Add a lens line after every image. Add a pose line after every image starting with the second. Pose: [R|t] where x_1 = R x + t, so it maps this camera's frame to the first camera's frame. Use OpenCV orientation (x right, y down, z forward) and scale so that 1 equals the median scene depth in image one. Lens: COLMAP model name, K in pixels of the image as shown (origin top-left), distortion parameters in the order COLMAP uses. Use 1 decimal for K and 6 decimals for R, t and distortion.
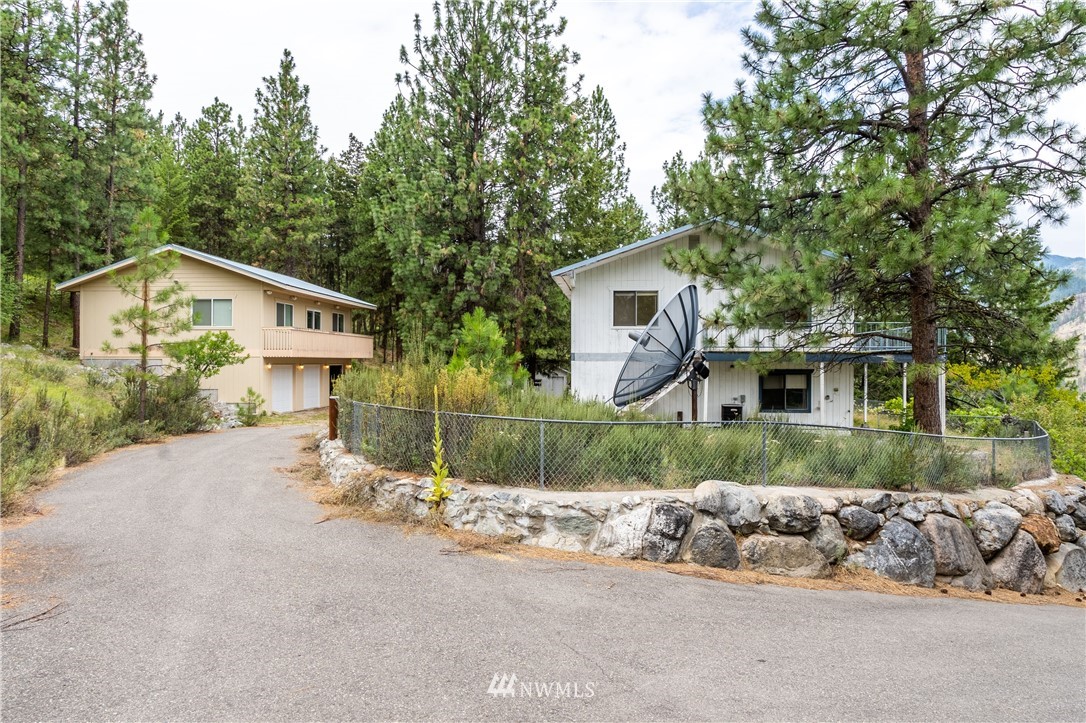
lens RADIAL K [[749.8, 0, 540.2], [0, 749.8, 365.5], [0, 0, 1]] dist [0.006135, 0.001944]
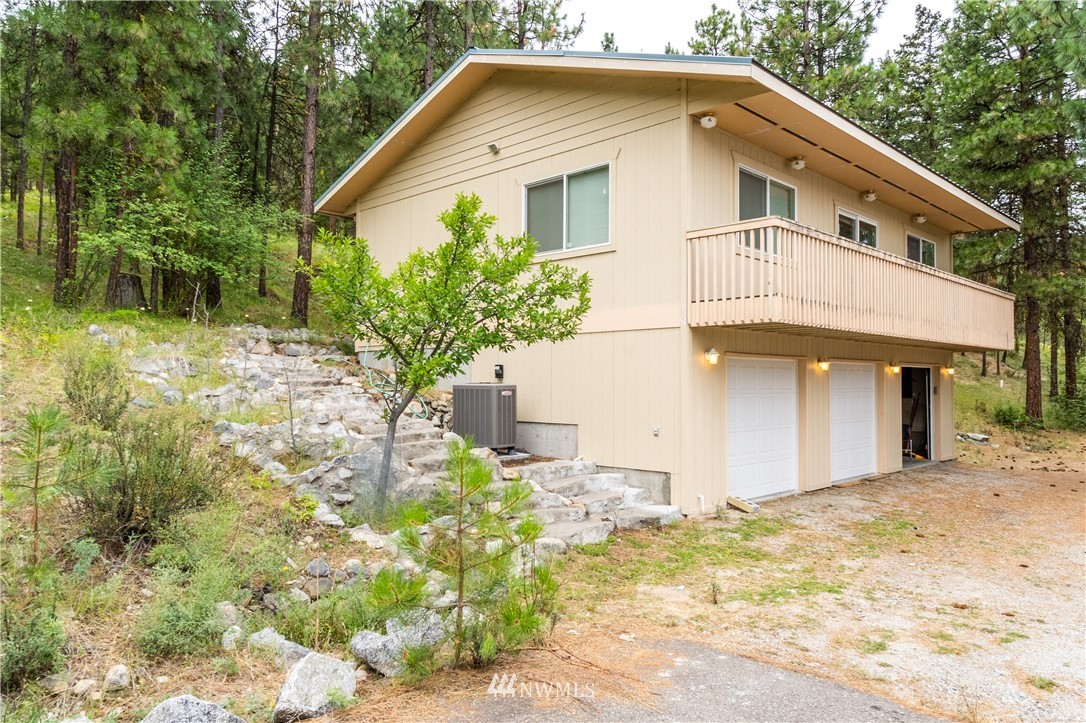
lens RADIAL K [[749.8, 0, 540.8], [0, 749.8, 369.5], [0, 0, 1]] dist [0.006135, 0.001944]
pose [[0.768086, -0.016501, -0.640134, -0.163903], [0.000893, 0.999695, -0.024698, 0.010589], [0.640346, 0.018398, 0.767866, 0.543641]]
